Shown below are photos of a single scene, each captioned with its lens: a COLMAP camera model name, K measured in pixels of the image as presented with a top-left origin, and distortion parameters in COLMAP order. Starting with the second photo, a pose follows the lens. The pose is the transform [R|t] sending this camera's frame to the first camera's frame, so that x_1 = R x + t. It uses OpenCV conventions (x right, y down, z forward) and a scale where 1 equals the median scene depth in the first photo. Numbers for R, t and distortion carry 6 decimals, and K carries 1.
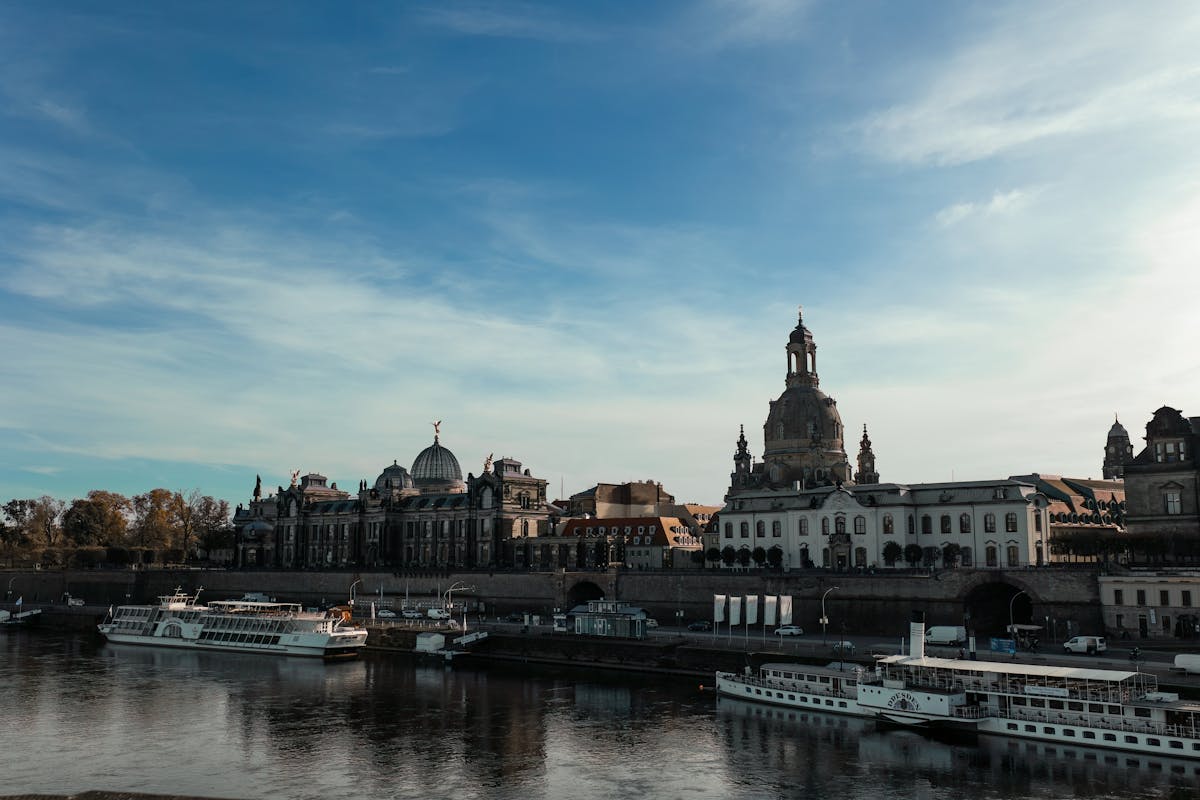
lens RADIAL K [[1093.9, 0, 628.1], [0, 1093.9, 403.4], [0, 0, 1]] dist [-0.013394, 0.003876]
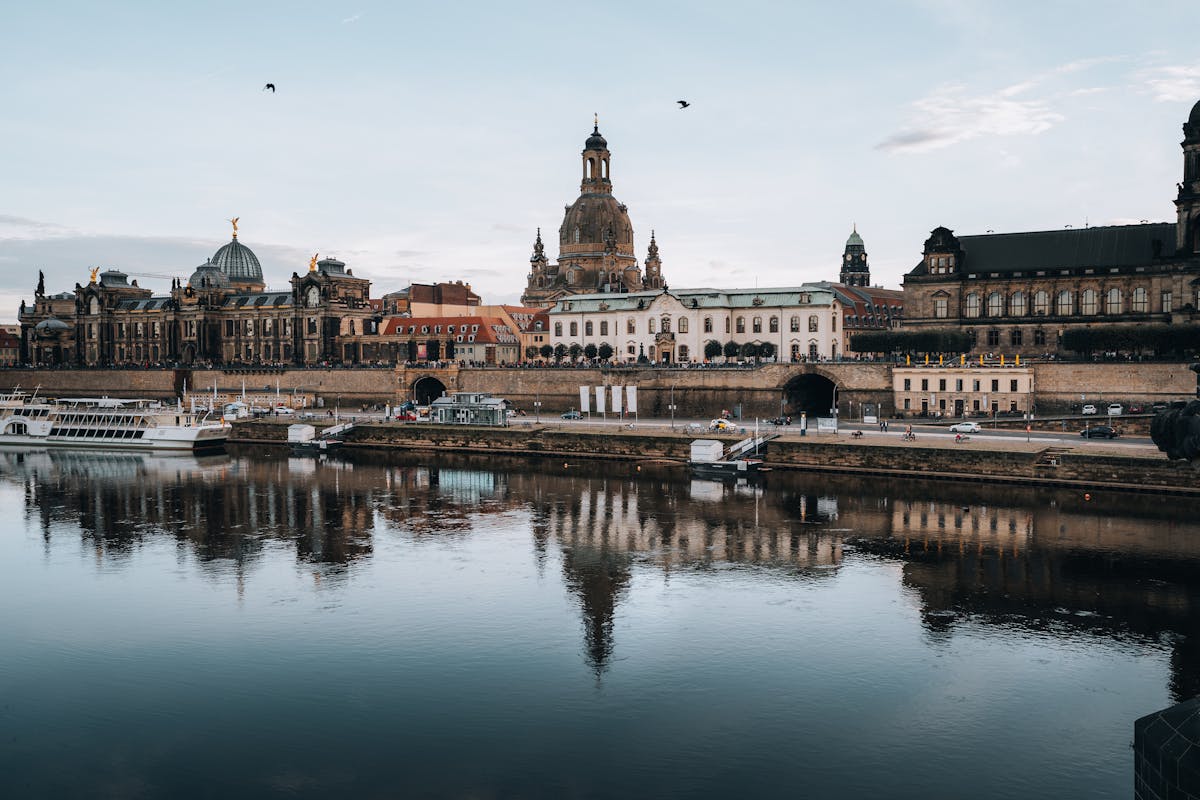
lens RADIAL K [[1093.9, 0, 628.1], [0, 1093.9, 403.4], [0, 0, 1]] dist [-0.013394, 0.003876]
pose [[0.972185, -0.012815, 0.233865, -0.098041], [-0.030042, 0.983432, 0.178773, -0.008635], [-0.232281, -0.180826, 0.955692, -0.073452]]
